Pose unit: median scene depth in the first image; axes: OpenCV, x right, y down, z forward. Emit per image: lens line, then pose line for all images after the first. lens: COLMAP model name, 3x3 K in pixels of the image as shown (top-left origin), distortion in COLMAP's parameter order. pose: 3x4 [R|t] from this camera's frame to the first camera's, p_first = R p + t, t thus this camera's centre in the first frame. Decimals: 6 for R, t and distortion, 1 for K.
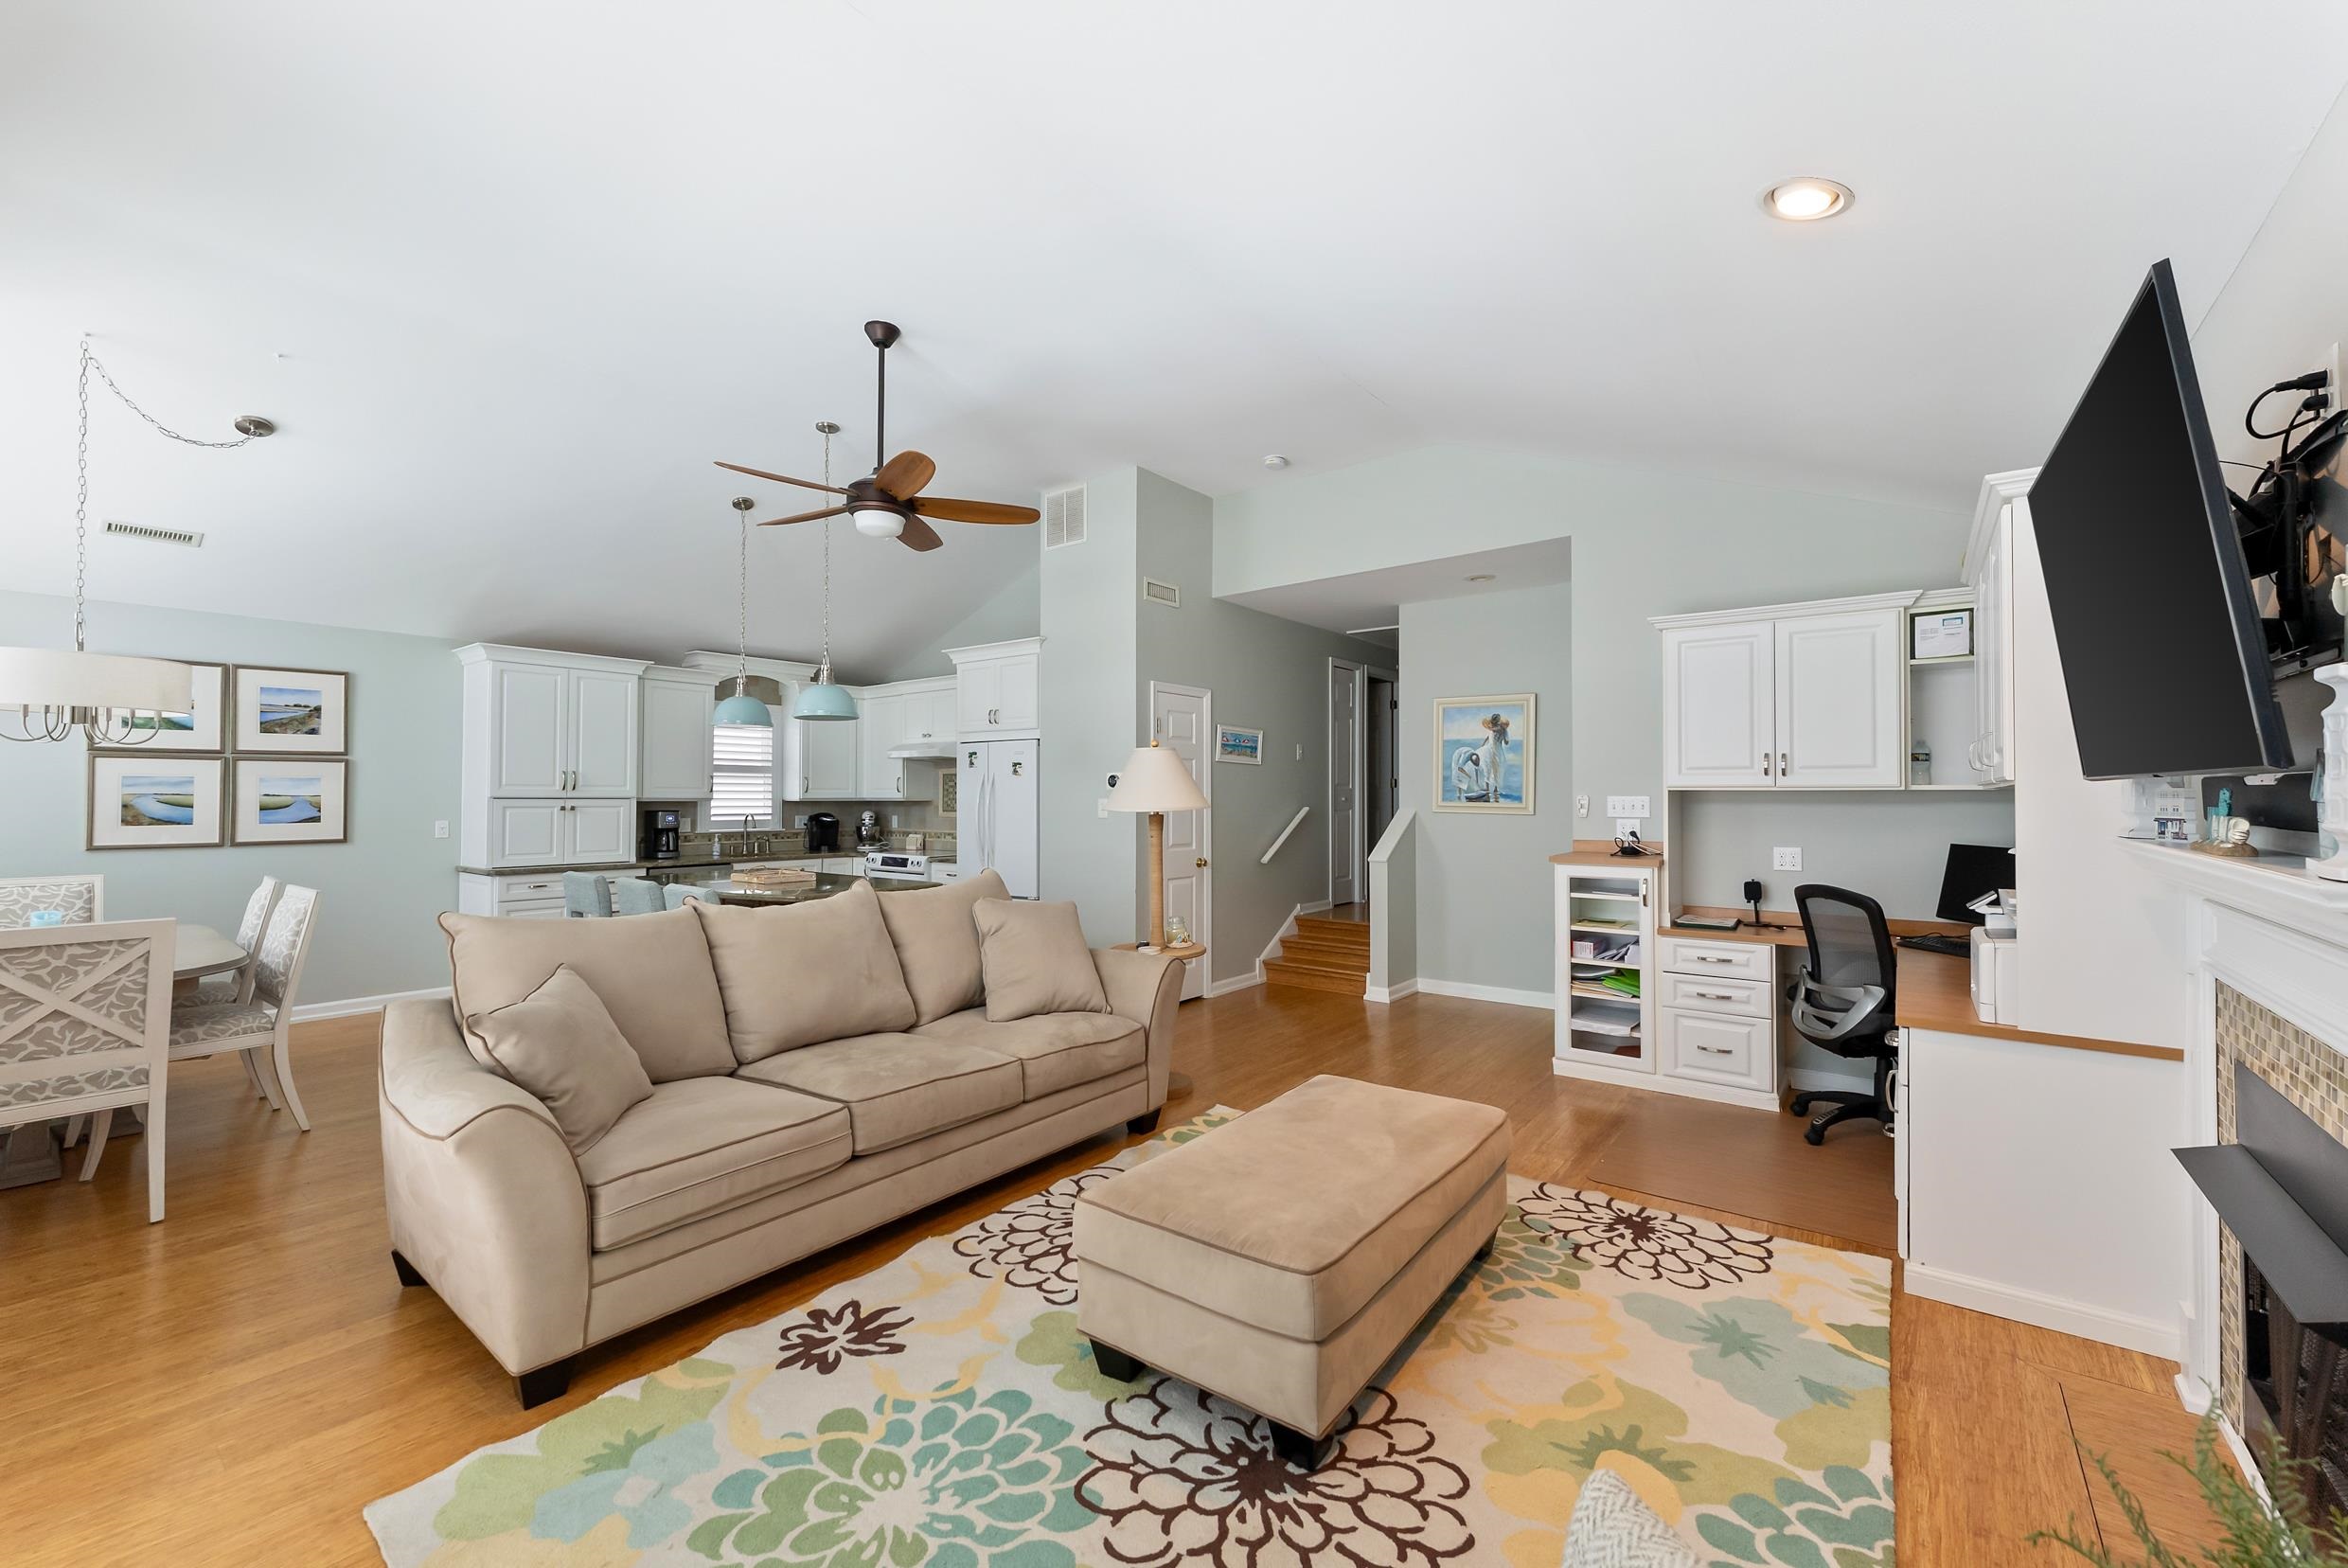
lens RADIAL K [[936.4, 0, 1174.0], [0, 936.4, 784.0], [0, 0, 1]] dist [0.006610, -0.000701]
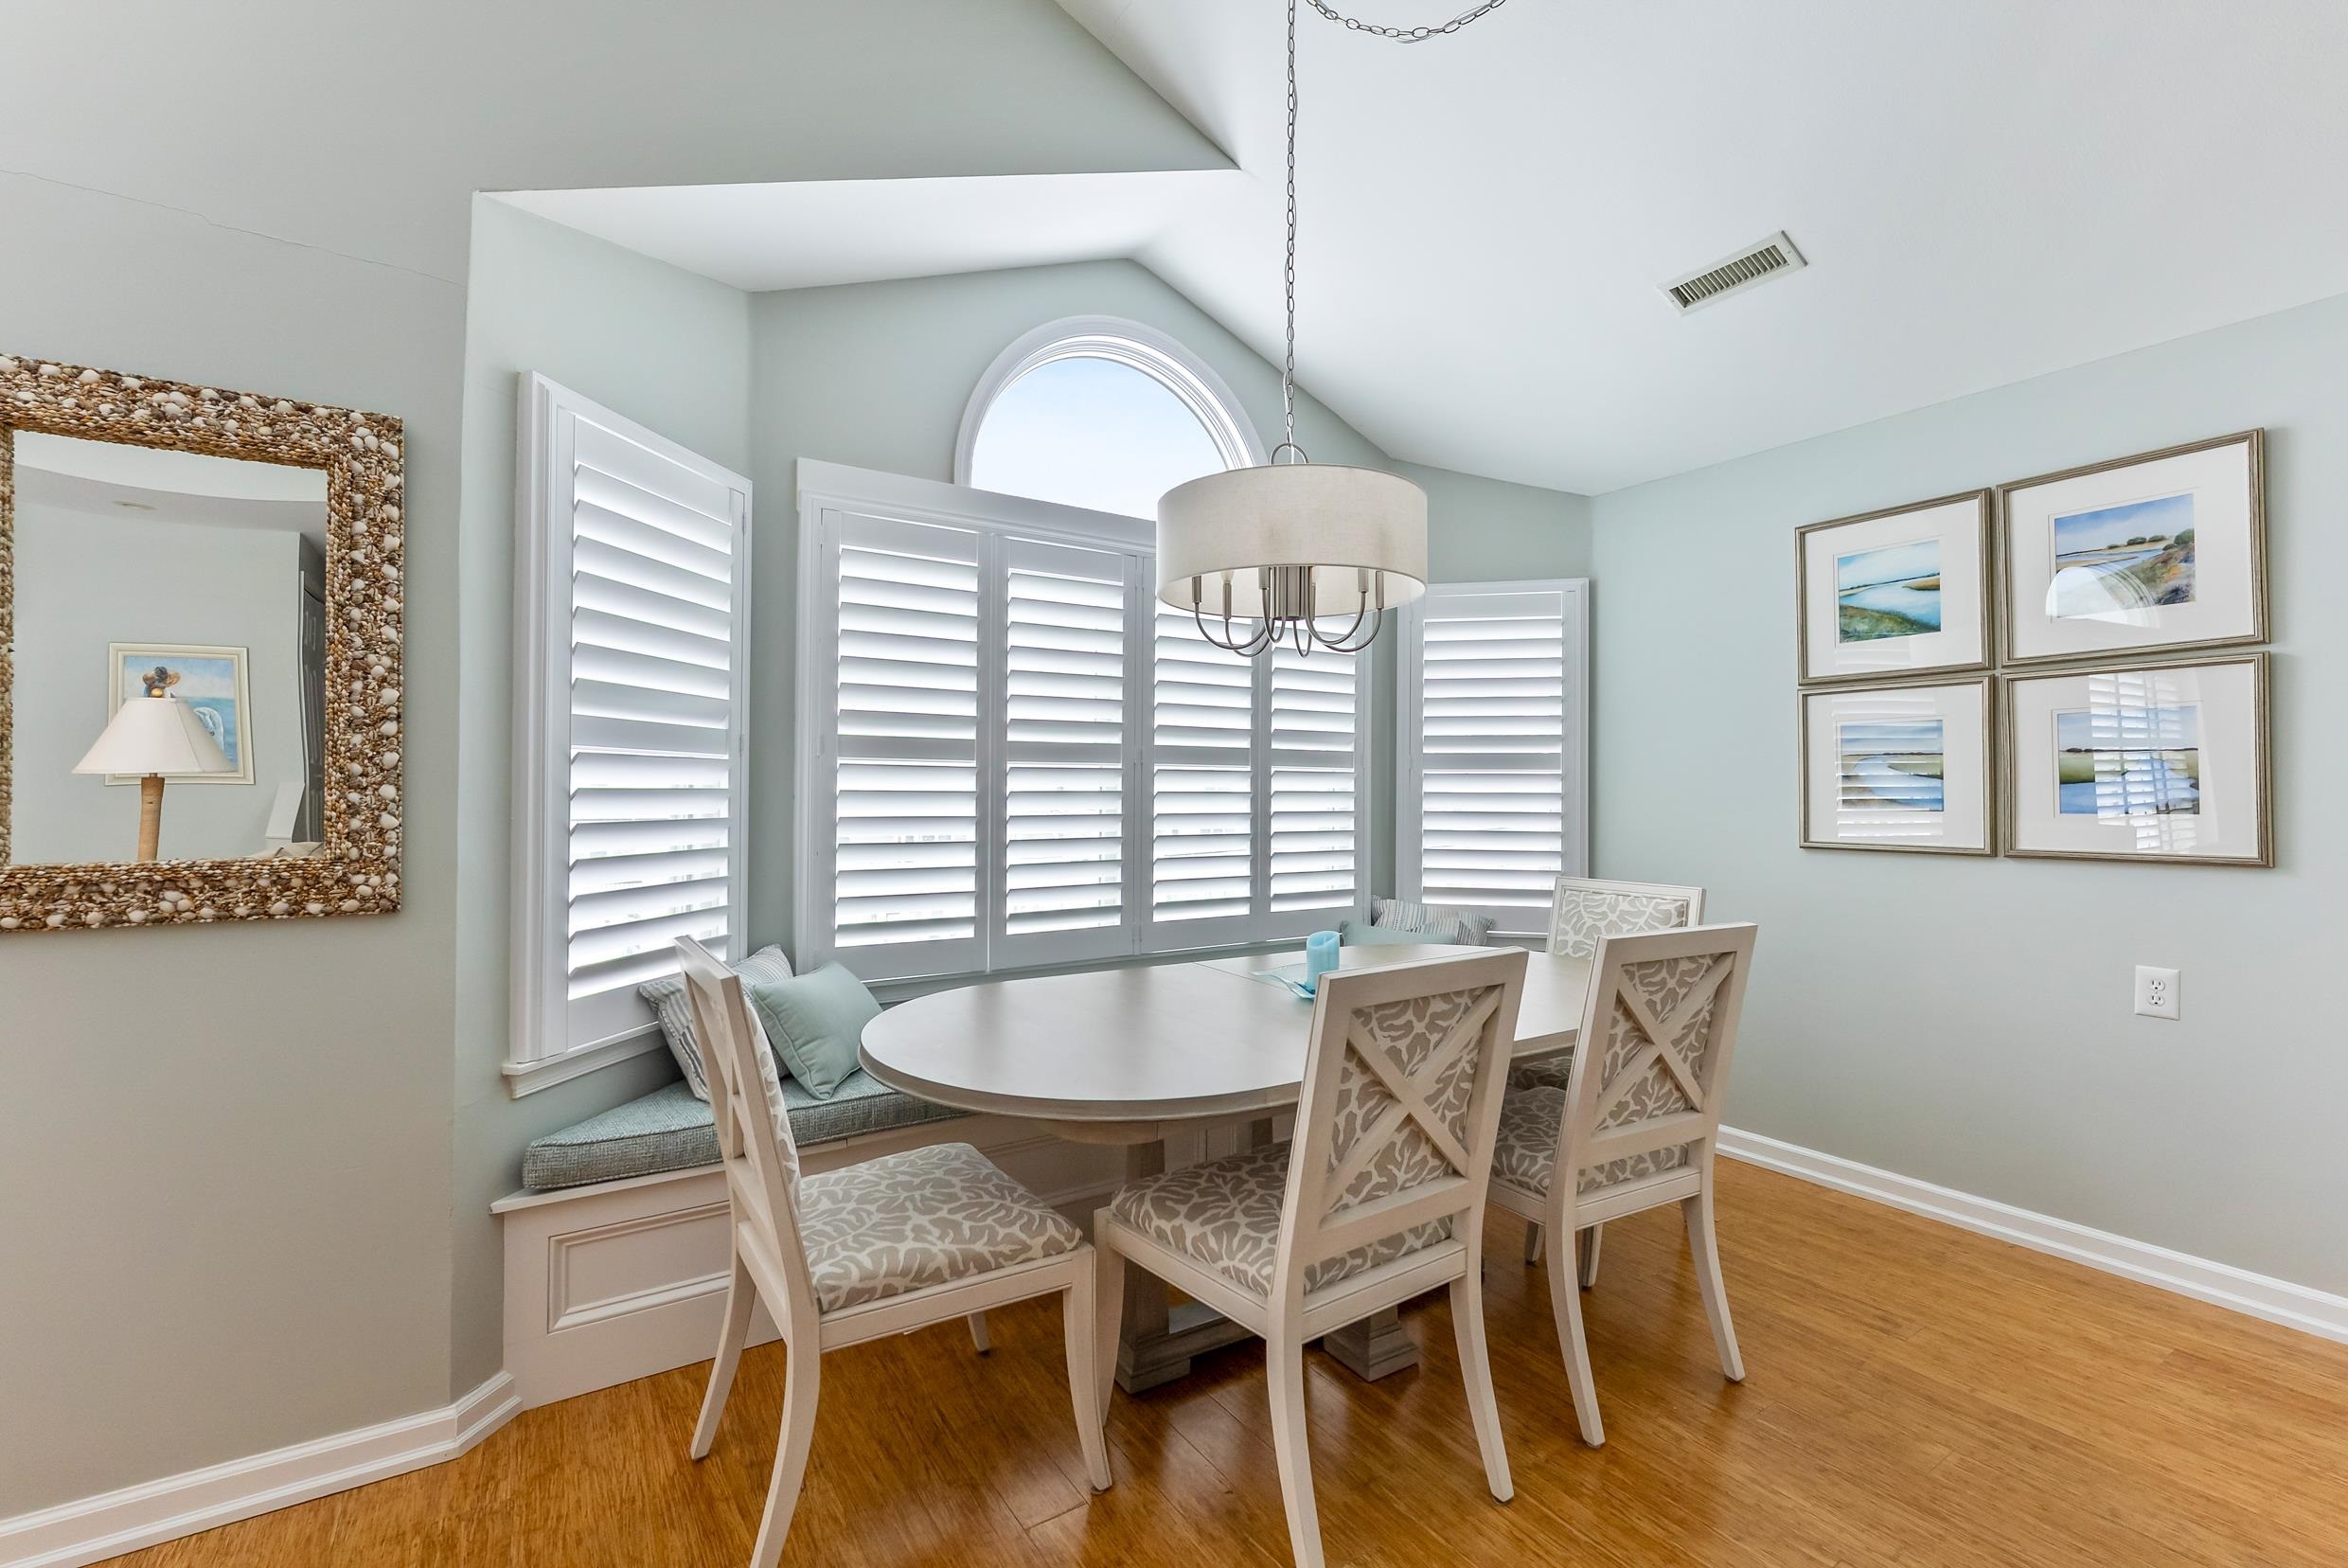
lens RADIAL K [[1004.5, 0, 1168.0], [0, 1004.5, 783.6], [0, 0, 1]] dist [0.011108, -0.003872]
pose [[-0.319426, -0.012214, -0.947533, -0.389290], [0.008817, 0.999835, -0.015861, 0.034148], [0.947570, -0.013421, -0.319266, 0.803440]]
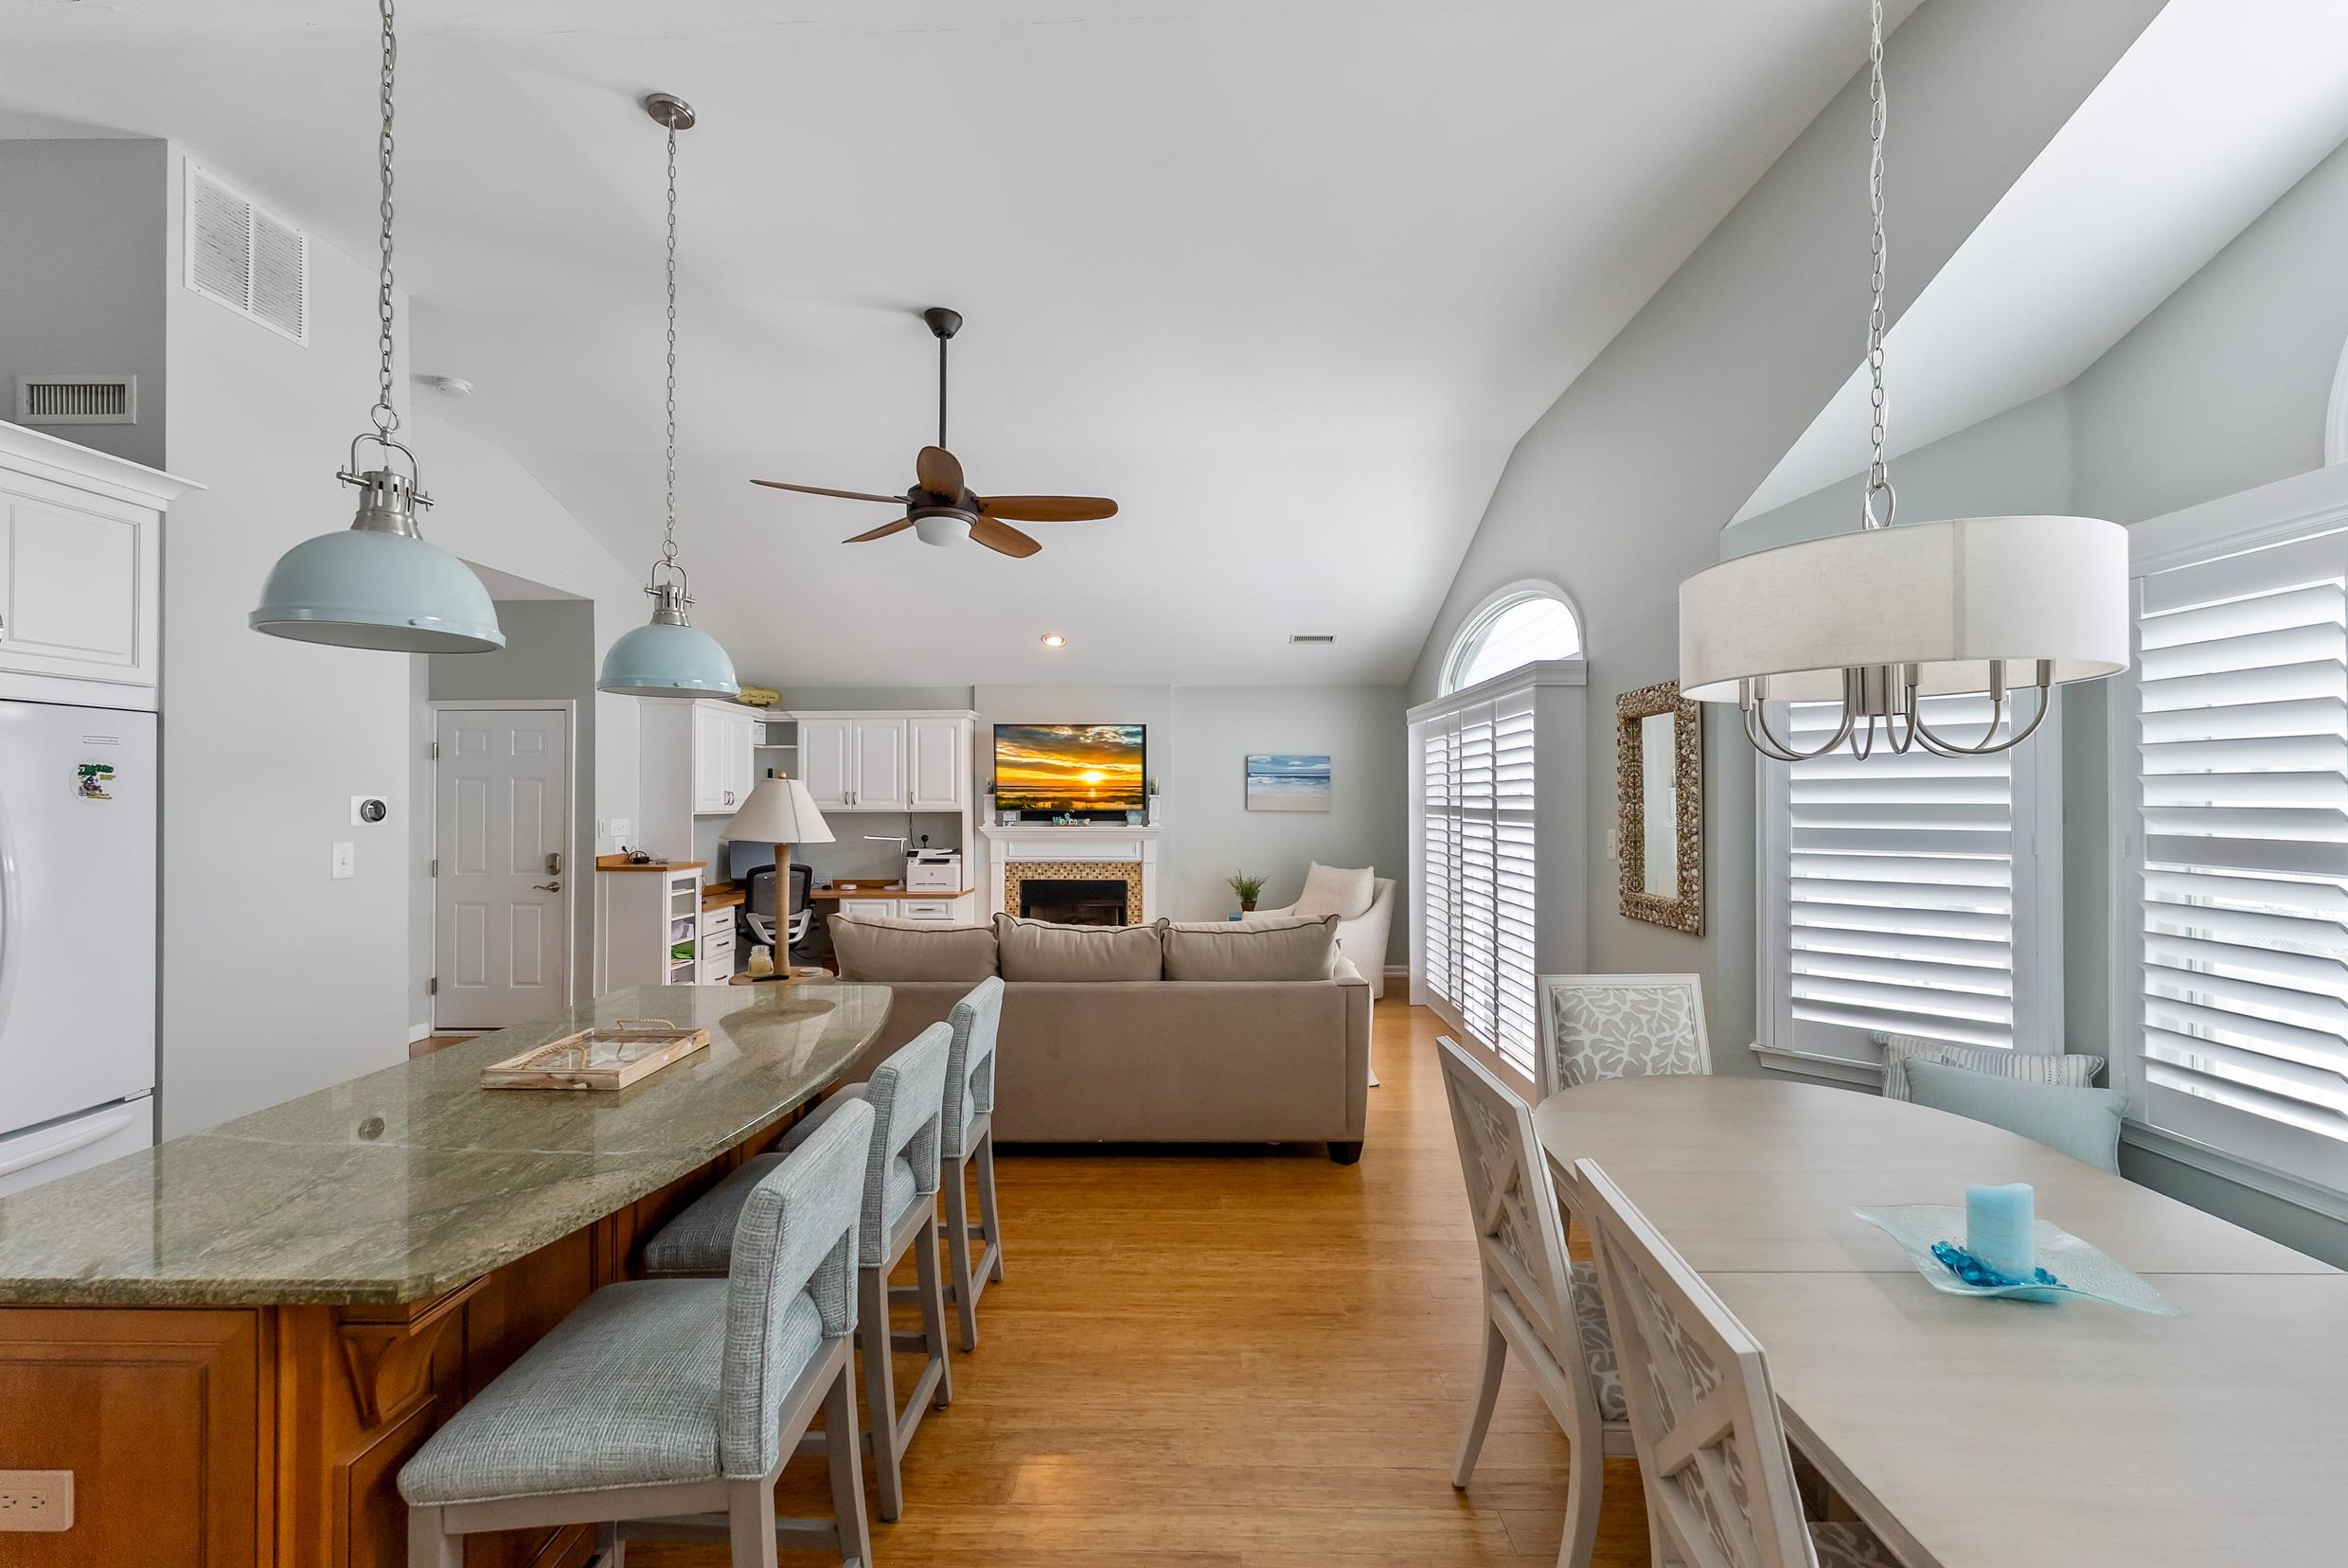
lens RADIAL K [[943.4, 0, 1179.6], [0, 943.4, 792.0], [0, 0, 1]] dist [0.003757, 0.000160]
pose [[-0.602335, 0.004913, 0.798228, -0.937832], [-0.009566, 0.999865, -0.013372, -0.013181], [-0.798186, -0.015690, -0.602207, 1.085640]]
